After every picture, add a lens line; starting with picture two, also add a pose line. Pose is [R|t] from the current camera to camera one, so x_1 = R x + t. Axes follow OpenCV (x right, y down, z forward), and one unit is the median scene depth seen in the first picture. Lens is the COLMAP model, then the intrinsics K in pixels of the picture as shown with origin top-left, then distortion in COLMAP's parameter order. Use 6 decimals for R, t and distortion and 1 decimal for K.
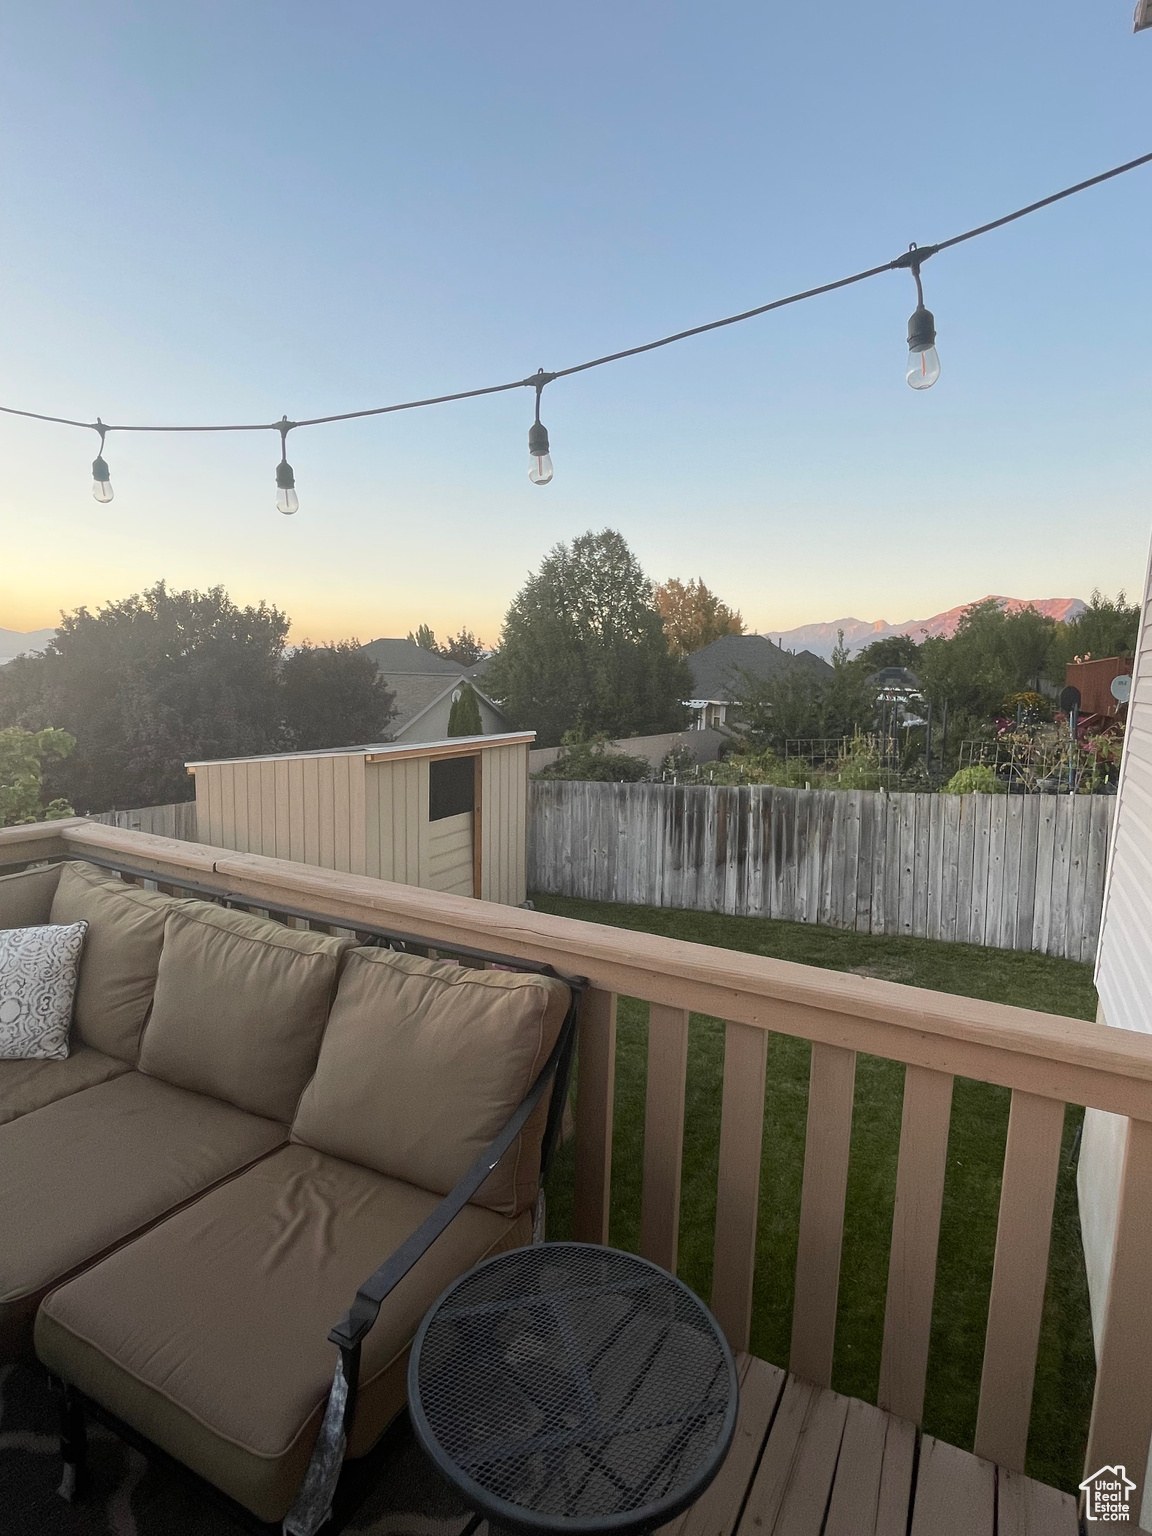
lens RADIAL K [[782.5, 0, 576.0], [0, 782.5, 768.0], [0, 0, 1]] dist [-0.001004, -0.001764]
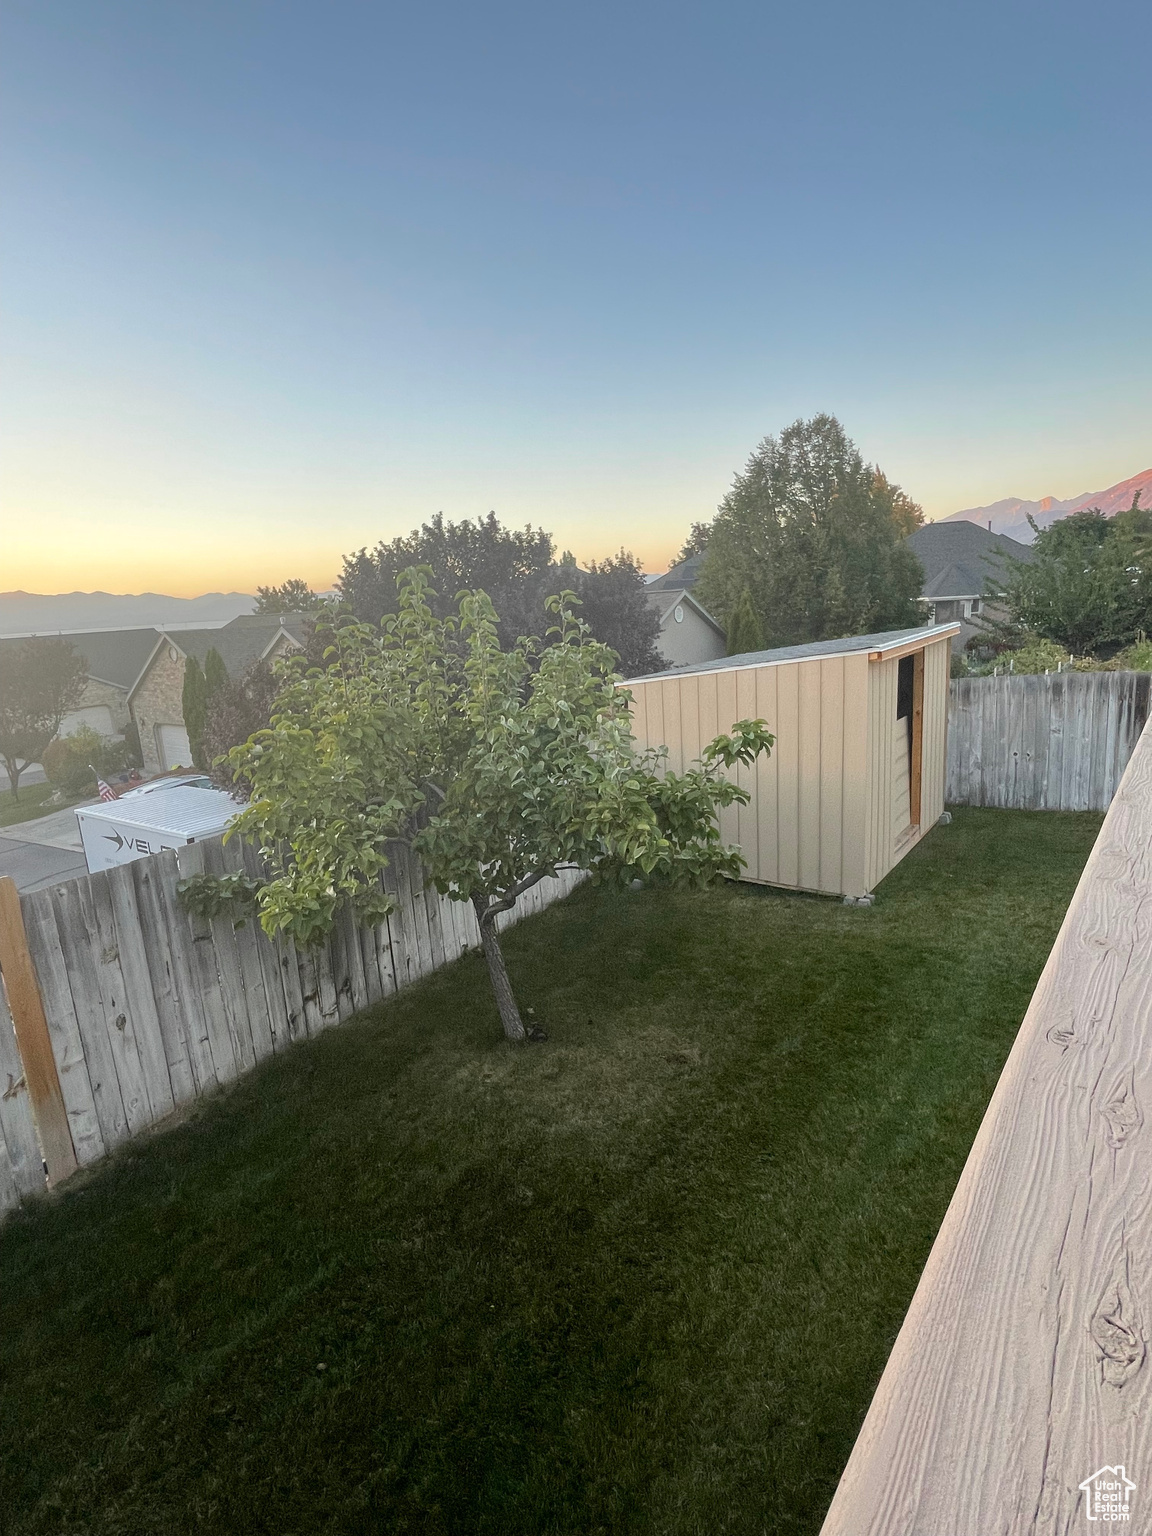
lens RADIAL K [[782.5, 0, 576.0], [0, 782.5, 768.0], [0, 0, 1]] dist [-0.001004, -0.001764]
pose [[0.983582, -0.055330, -0.171771, -0.320595], [0.071573, 0.993380, 0.089853, 0.006284], [0.165662, -0.100672, 0.981031, 0.044047]]
